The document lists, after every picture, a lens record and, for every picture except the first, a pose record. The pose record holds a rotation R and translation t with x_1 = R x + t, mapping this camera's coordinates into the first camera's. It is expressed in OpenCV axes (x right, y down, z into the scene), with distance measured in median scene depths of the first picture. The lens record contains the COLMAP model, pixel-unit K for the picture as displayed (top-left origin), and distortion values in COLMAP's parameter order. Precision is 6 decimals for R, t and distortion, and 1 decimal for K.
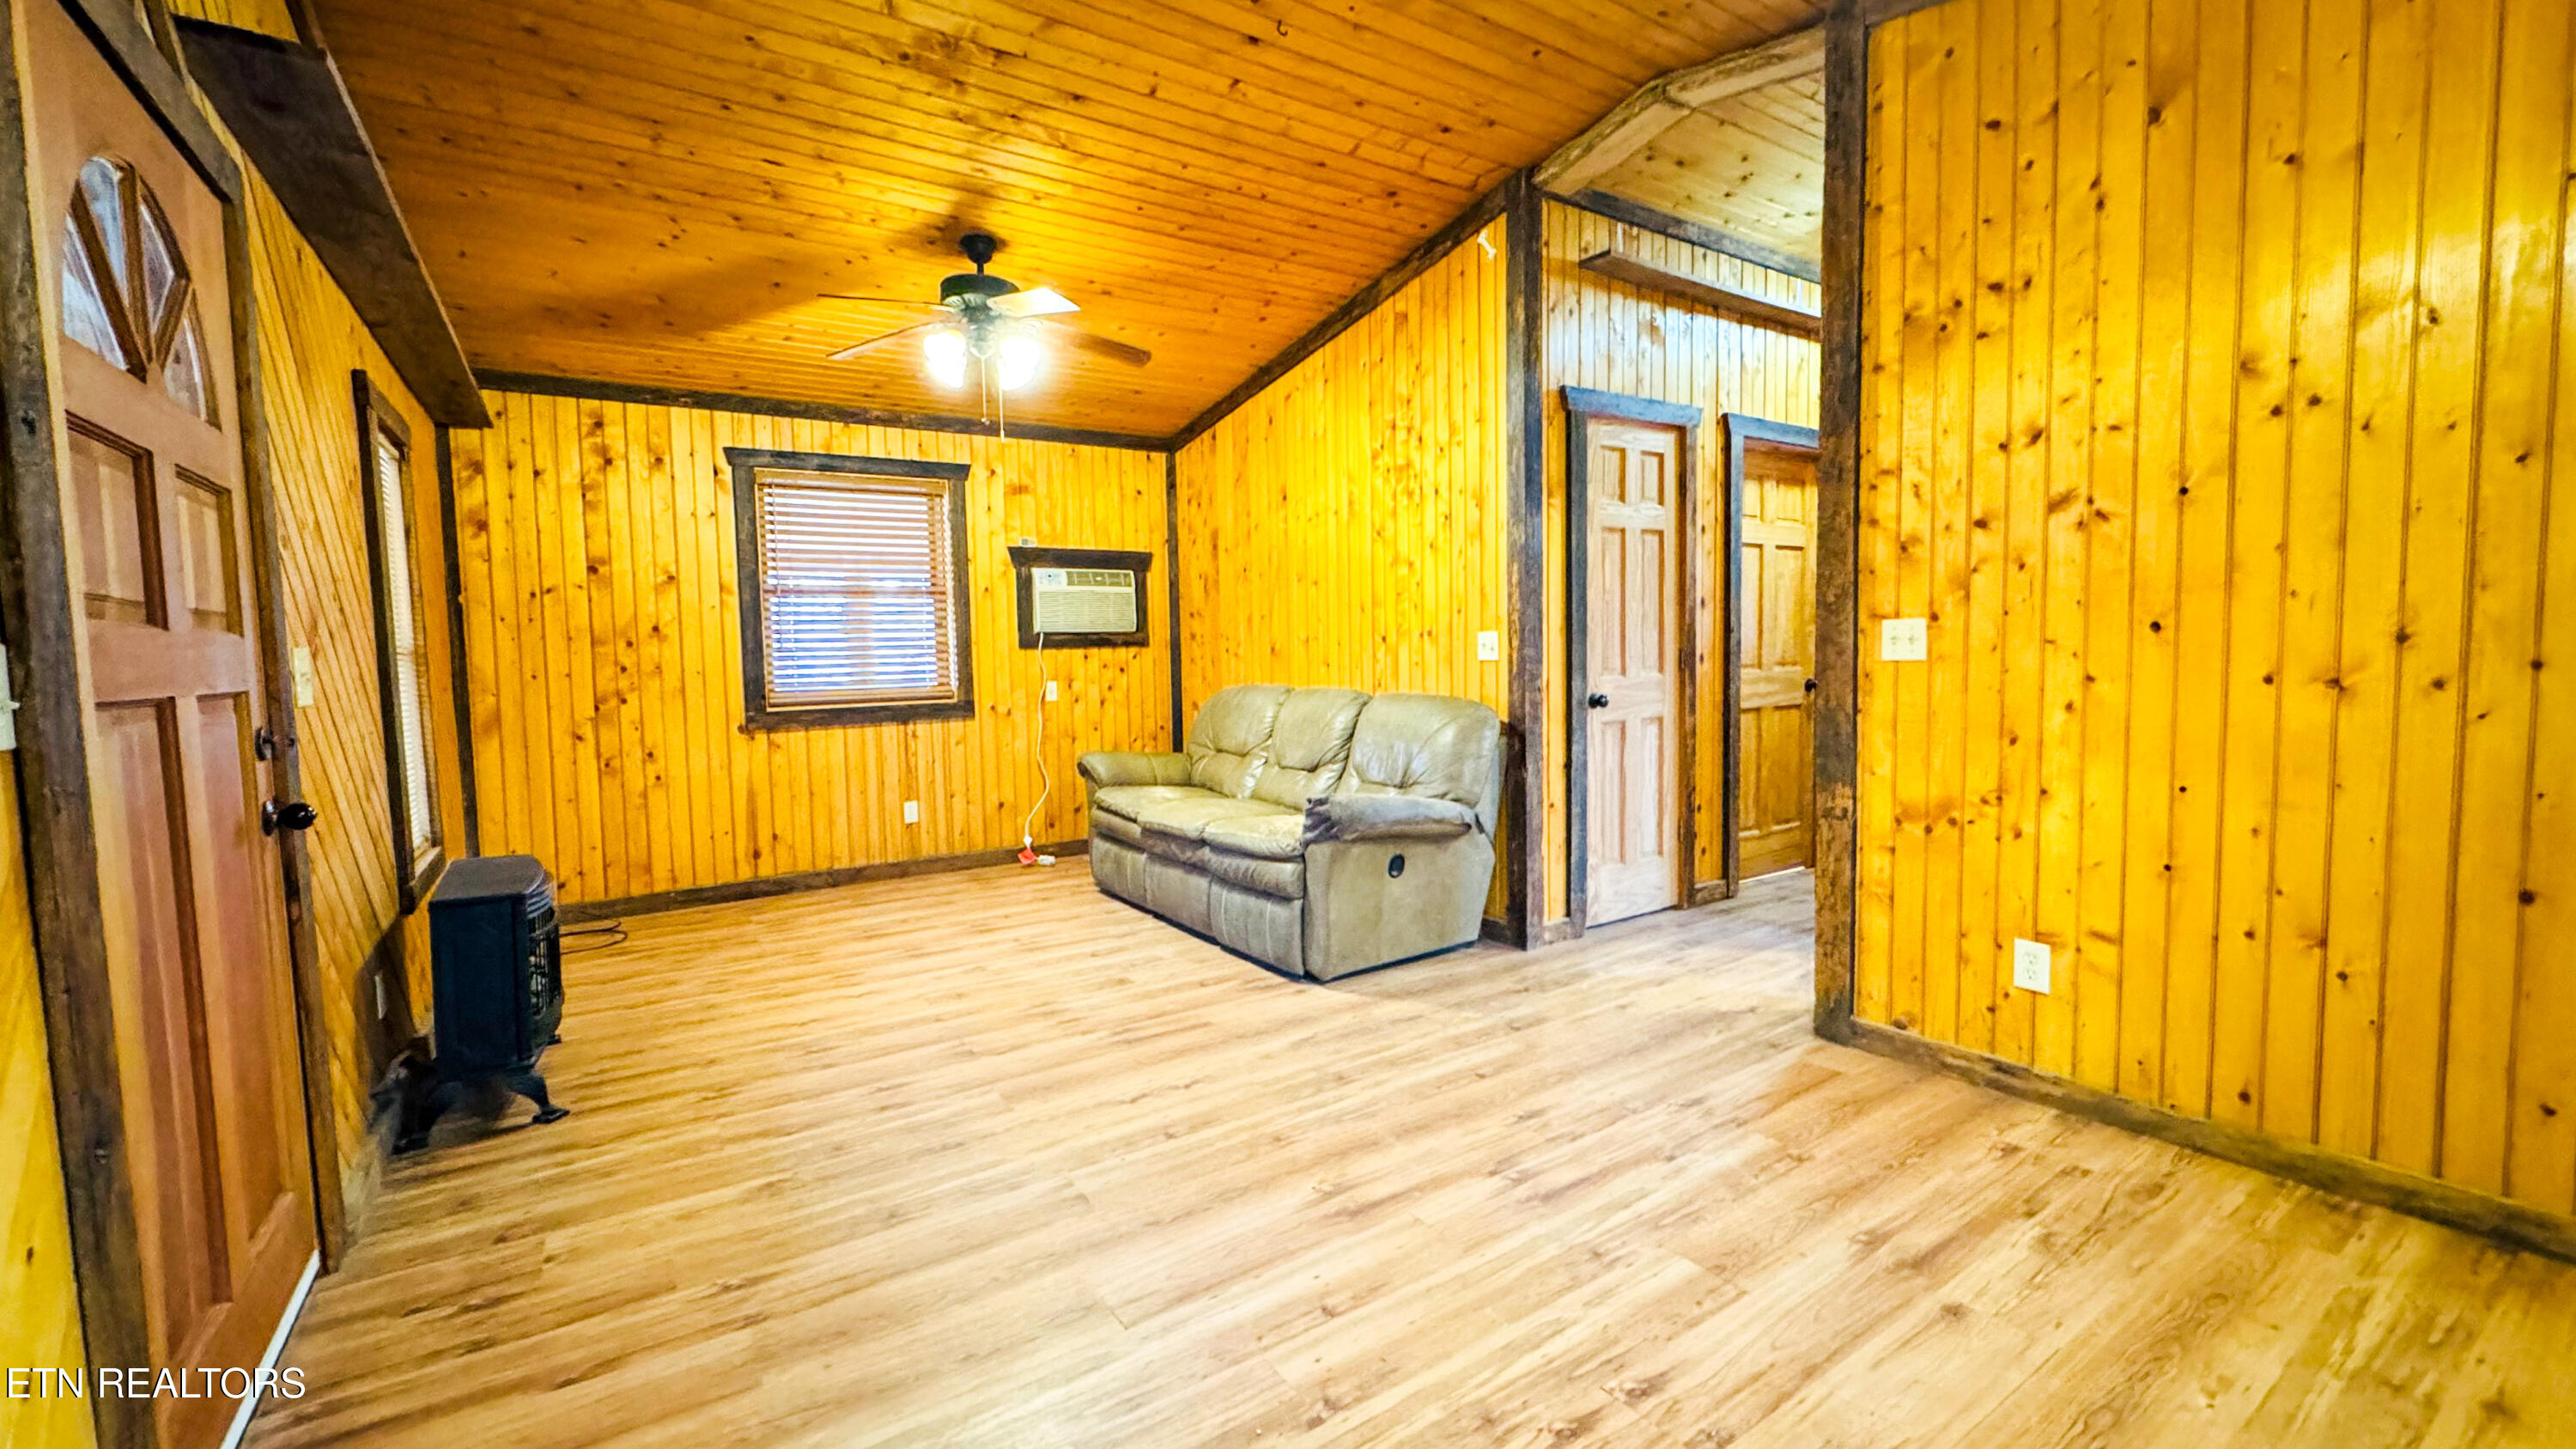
lens RADIAL K [[1050.8, 0, 1286.2], [0, 1050.8, 718.9], [0, 0, 1]] dist [0.001279, 0.000293]
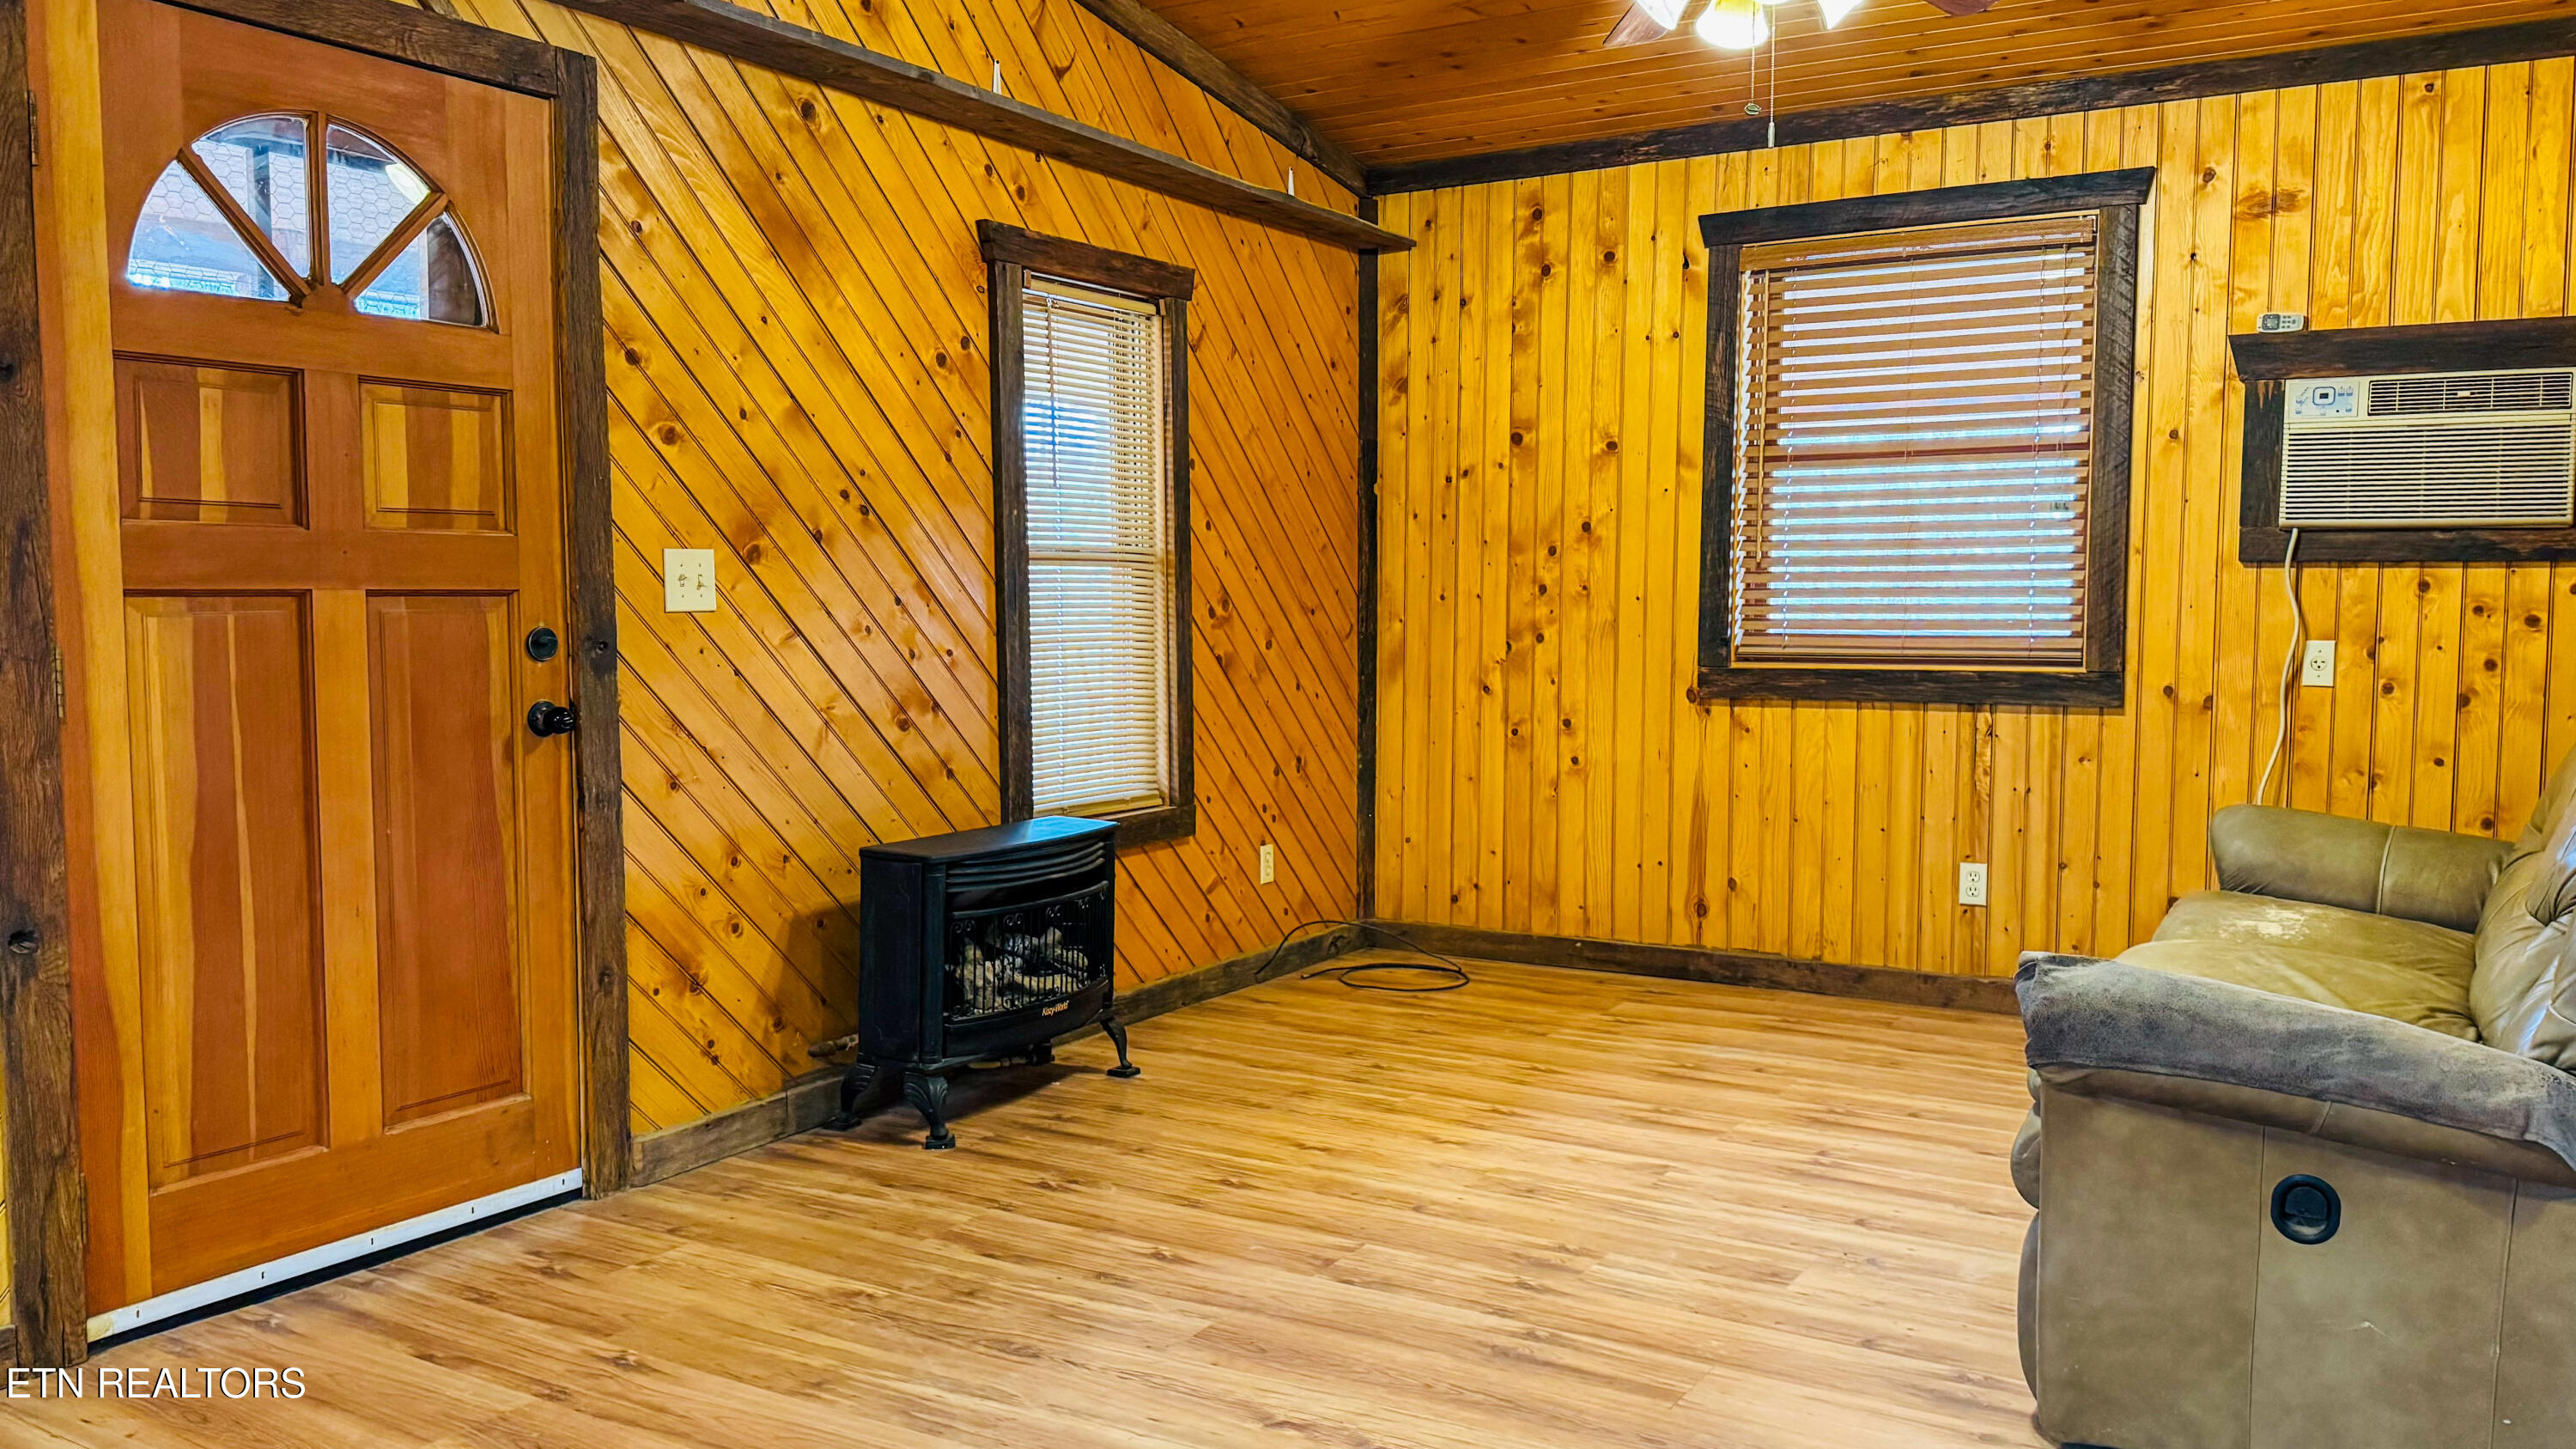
lens RADIAL K [[1967.6, 0, 1296.3], [0, 1967.6, 739.7], [0, 0, 1]] dist [0.181863, -0.375566]
pose [[0.433702, 0.090508, -0.896499, 0.440204], [-0.070731, 0.995292, 0.066263, -0.026246], [0.898276, 0.034672, 0.438062, 0.341994]]
